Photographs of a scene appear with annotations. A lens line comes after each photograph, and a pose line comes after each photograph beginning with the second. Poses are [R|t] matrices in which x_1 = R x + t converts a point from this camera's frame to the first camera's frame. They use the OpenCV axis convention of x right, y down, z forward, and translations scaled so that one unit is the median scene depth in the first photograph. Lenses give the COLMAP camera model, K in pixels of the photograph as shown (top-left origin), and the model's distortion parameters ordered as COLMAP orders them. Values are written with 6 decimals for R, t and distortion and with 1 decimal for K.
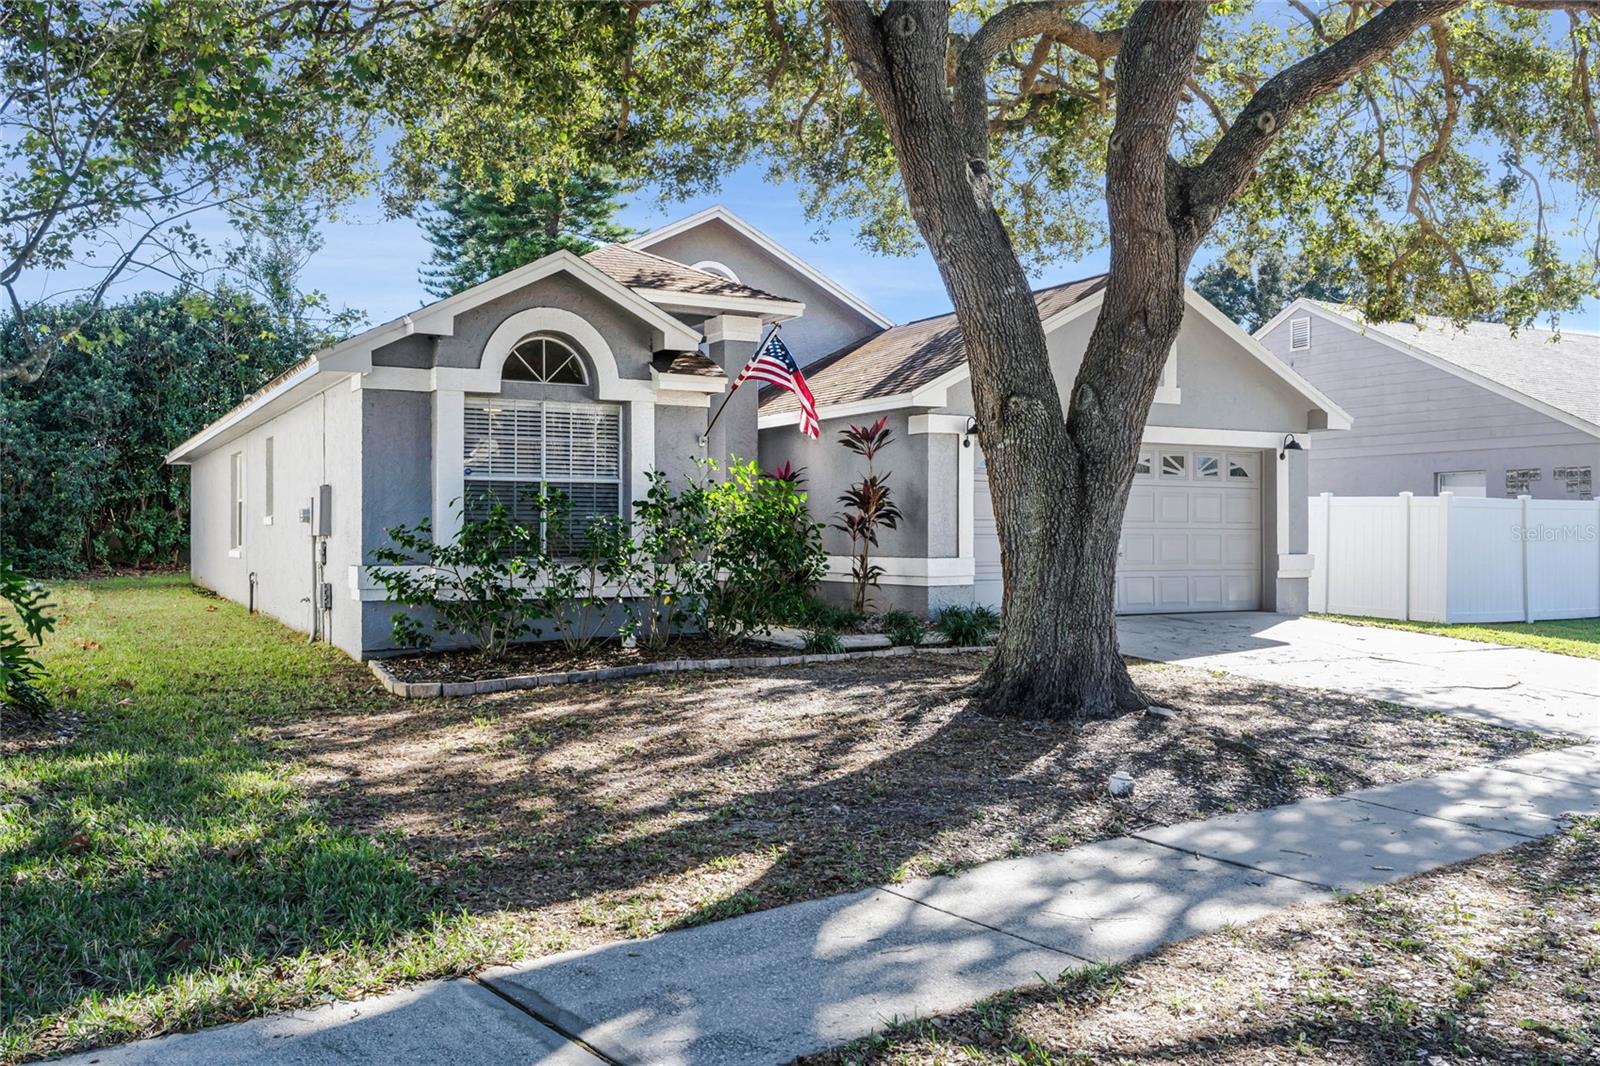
lens RADIAL K [[1342.8, 0, 800.0], [0, 1342.8, 533.0], [0, 0, 1]] dist [0.008686, 0.003004]
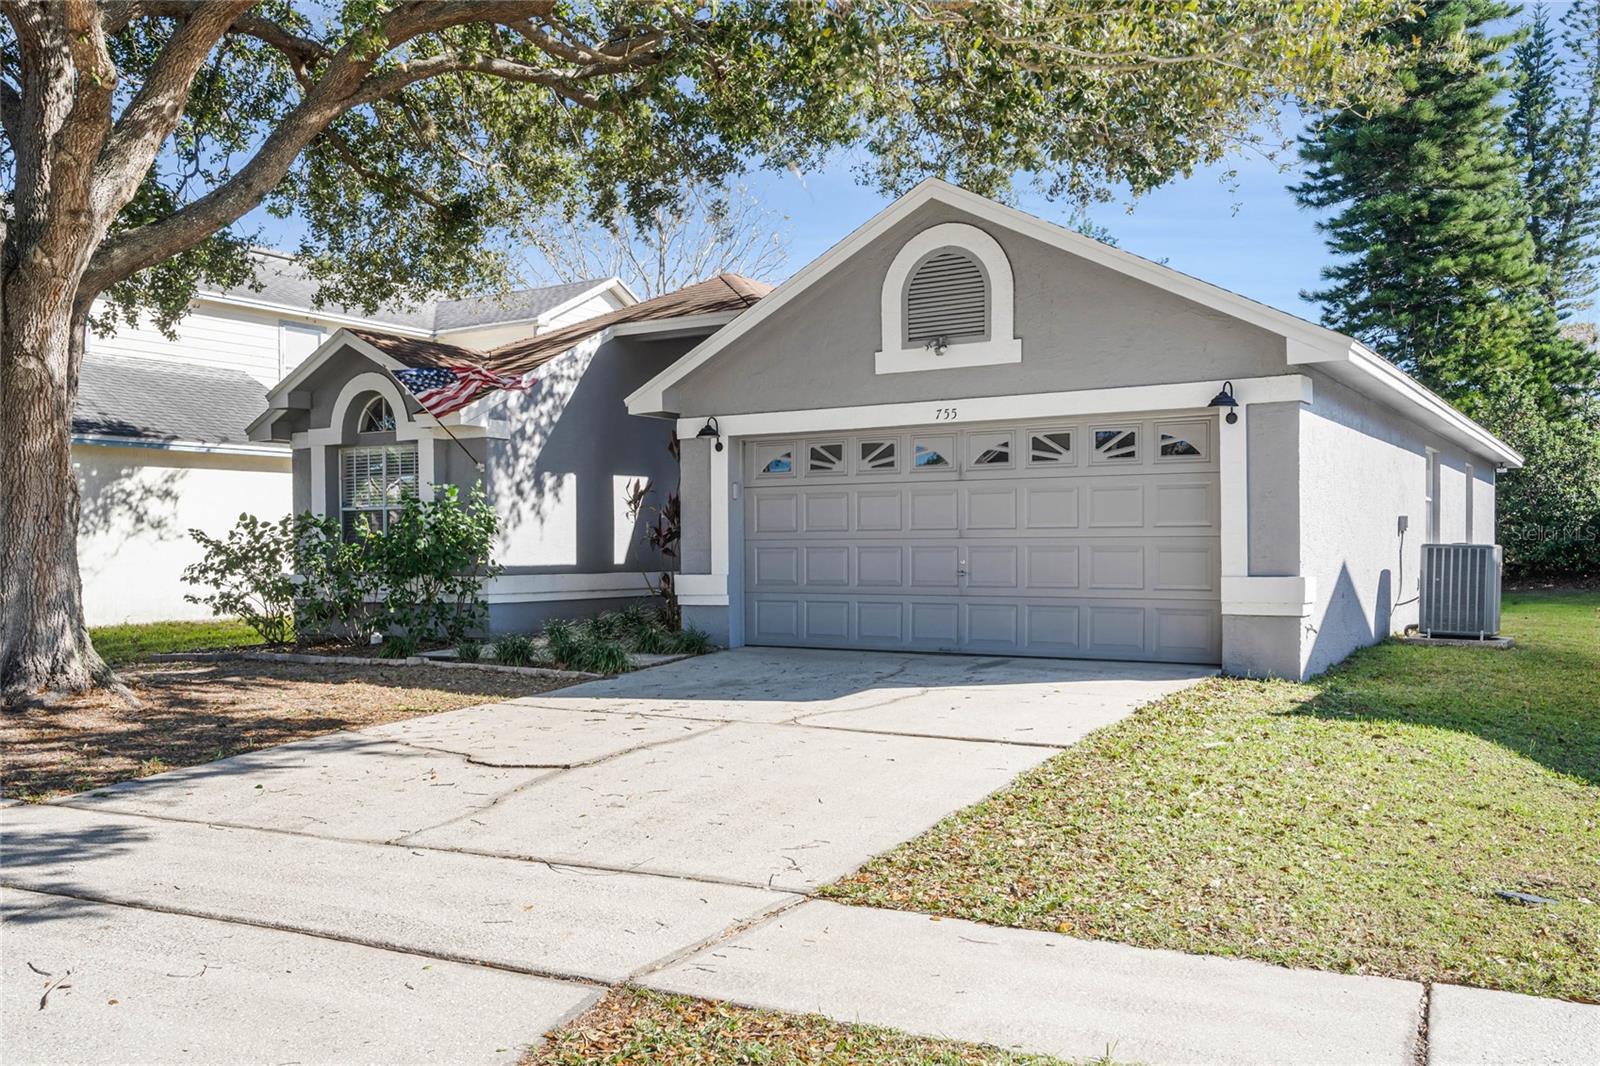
lens RADIAL K [[1342.8, 0, 800.0], [0, 1342.8, 533.0], [0, 0, 1]] dist [0.008686, 0.003004]
pose [[0.481333, -0.009920, -0.876482, 0.843333], [0.007717, 0.999945, -0.007079, -0.001592], [0.876504, -0.003356, 0.481383, 0.552097]]
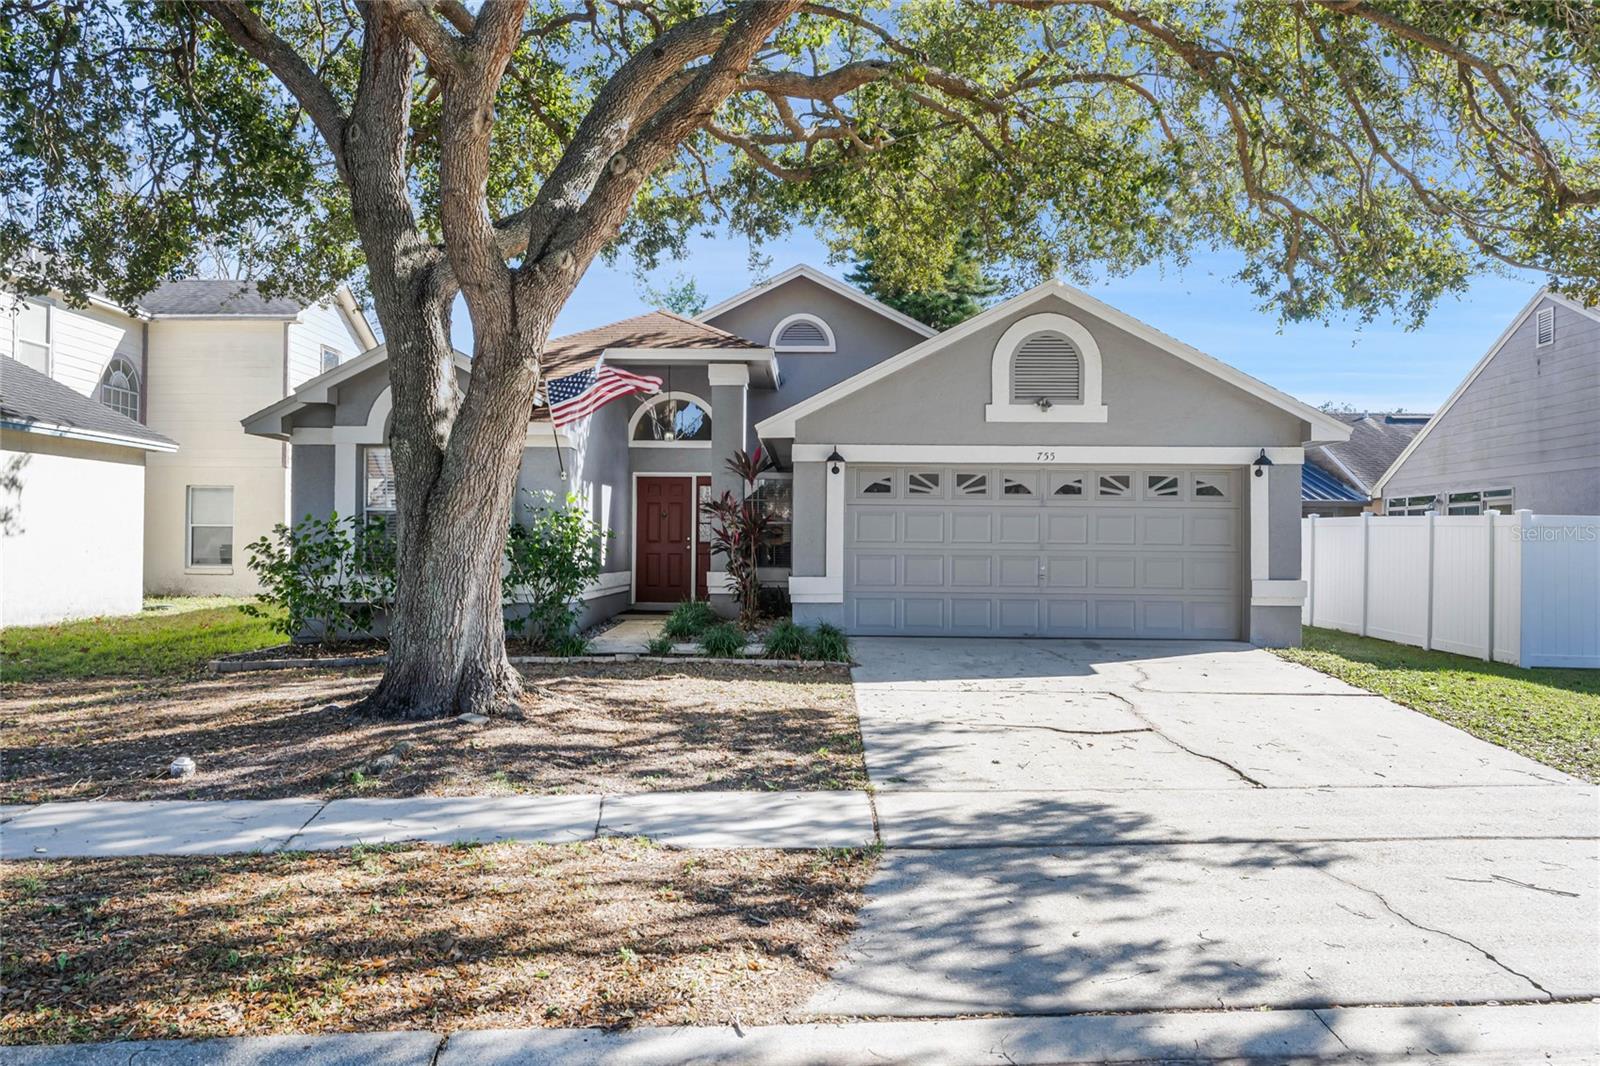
lens RADIAL K [[1163.5, 0, 800.0], [0, 1163.5, 533.0], [0, 0, 1]] dist [0.027642, -0.001193]
pose [[0.869398, 0.001864, -0.494109, 0.503451], [-0.007730, 0.999922, -0.009827, -0.005969], [0.494052, 0.012363, 0.869344, 0.156895]]
